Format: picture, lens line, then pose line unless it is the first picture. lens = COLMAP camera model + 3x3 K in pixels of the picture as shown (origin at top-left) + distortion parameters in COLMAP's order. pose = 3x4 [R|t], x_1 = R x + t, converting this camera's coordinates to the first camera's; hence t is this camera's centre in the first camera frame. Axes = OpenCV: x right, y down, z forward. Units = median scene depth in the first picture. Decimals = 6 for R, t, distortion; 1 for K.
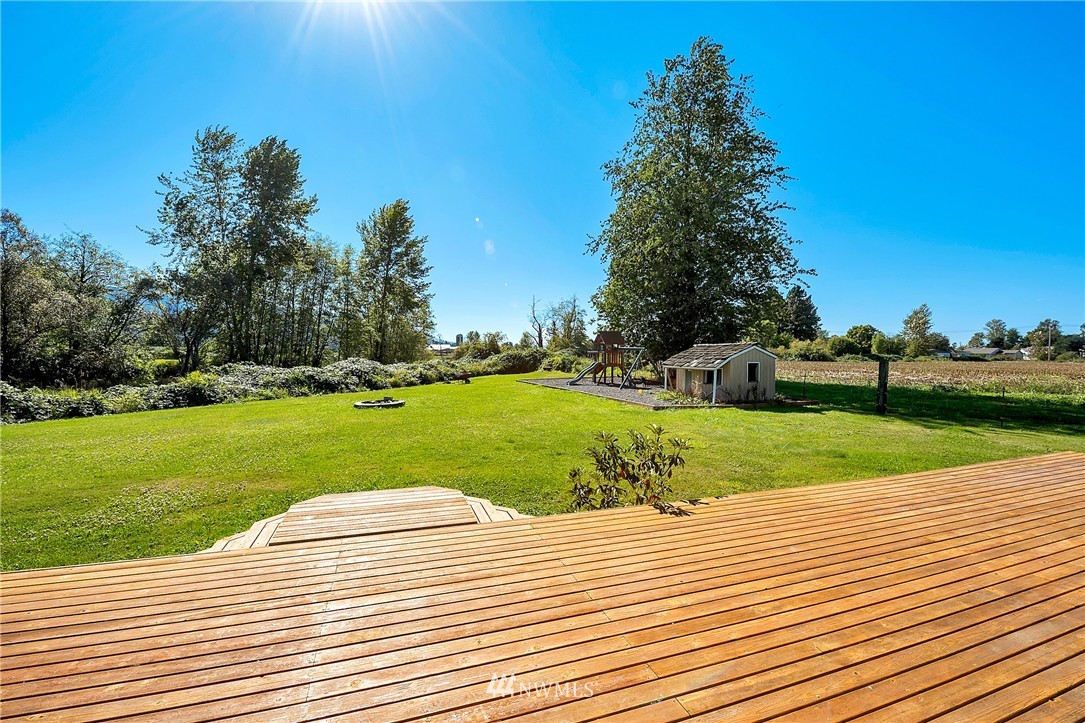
lens RADIAL K [[455.9, 0, 535.5], [0, 455.9, 352.2], [0, 0, 1]] dist [-0.002221, -0.000084]
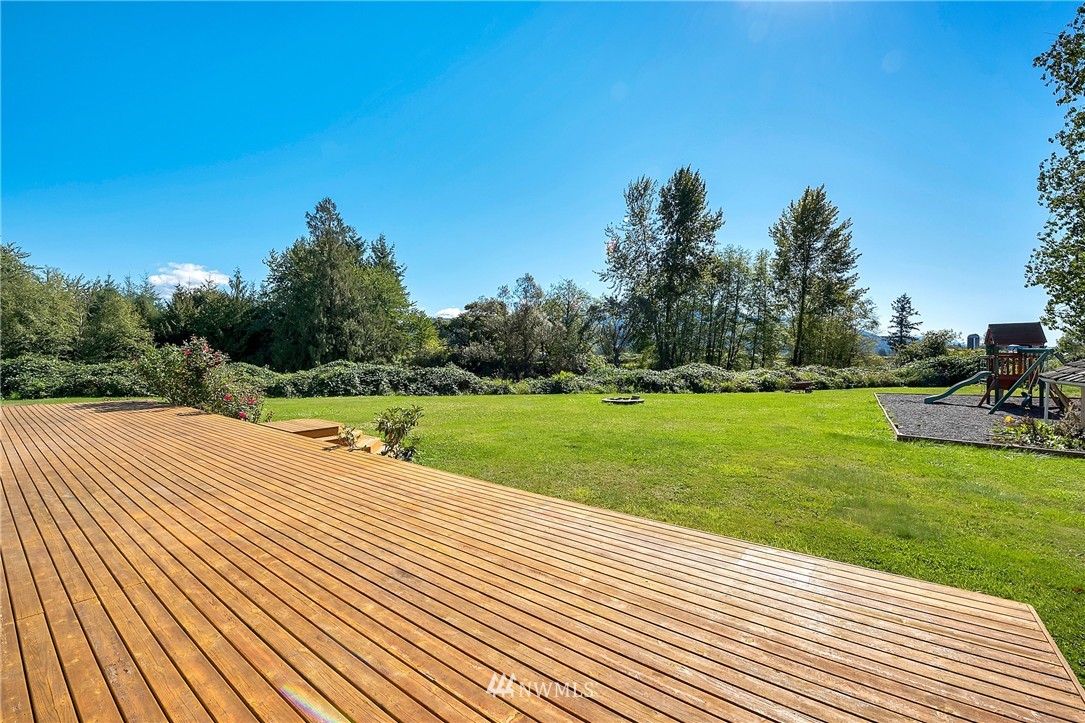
lens RADIAL K [[455.9, 0, 535.5], [0, 455.9, 352.2], [0, 0, 1]] dist [-0.002221, -0.000084]
pose [[0.553696, -0.012081, -0.832632, 0.187534], [-0.000389, 0.999891, -0.014766, 0.002683], [0.832719, 0.008500, 0.553630, 0.065277]]
